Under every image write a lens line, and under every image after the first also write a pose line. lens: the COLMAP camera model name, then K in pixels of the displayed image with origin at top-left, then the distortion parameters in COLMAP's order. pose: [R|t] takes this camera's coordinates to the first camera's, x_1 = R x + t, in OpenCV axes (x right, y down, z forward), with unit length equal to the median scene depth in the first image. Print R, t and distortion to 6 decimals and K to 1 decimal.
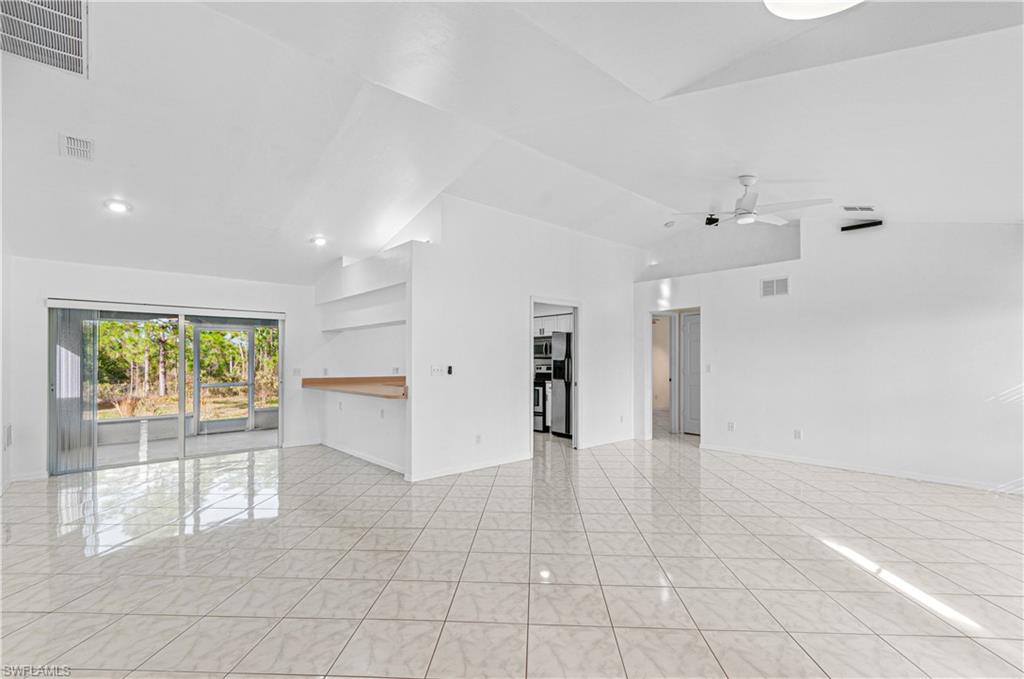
lens RADIAL K [[465.4, 0, 512.6], [0, 465.4, 358.8], [0, 0, 1]] dist [0.012763, 0.000176]
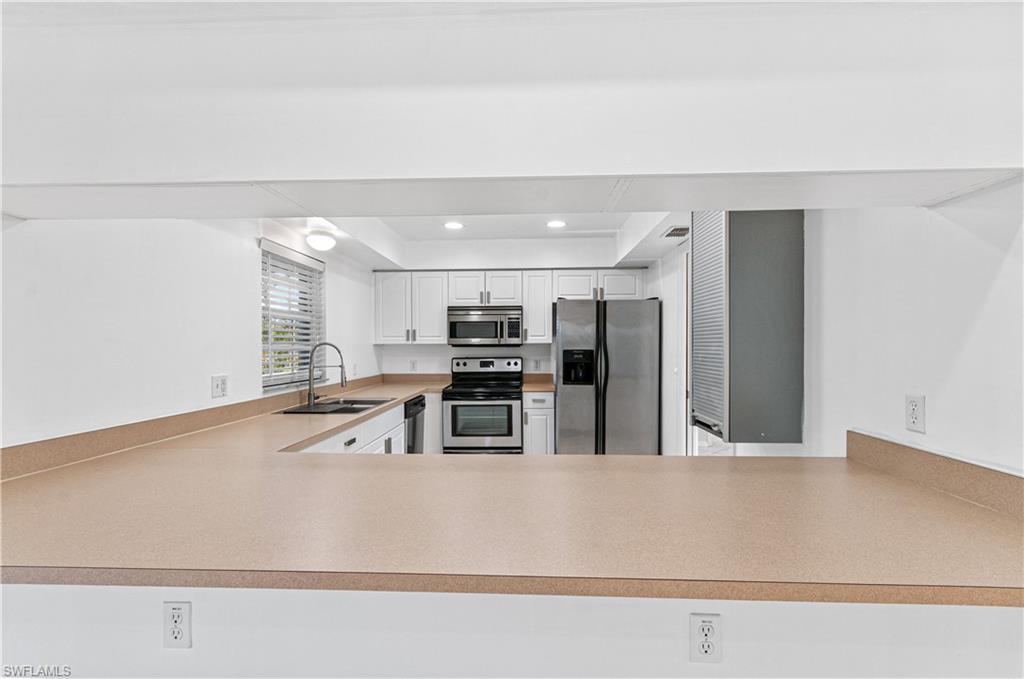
lens RADIAL K [[461.7, 0, 511.0], [0, 461.7, 352.1], [0, 0, 1]] dist [-0.002083, 0.000090]
pose [[0.693501, -0.008894, 0.720401, -0.353113], [-0.002894, 0.999881, 0.015130, -0.002568], [-0.720450, -0.012578, 0.693393, 0.688546]]
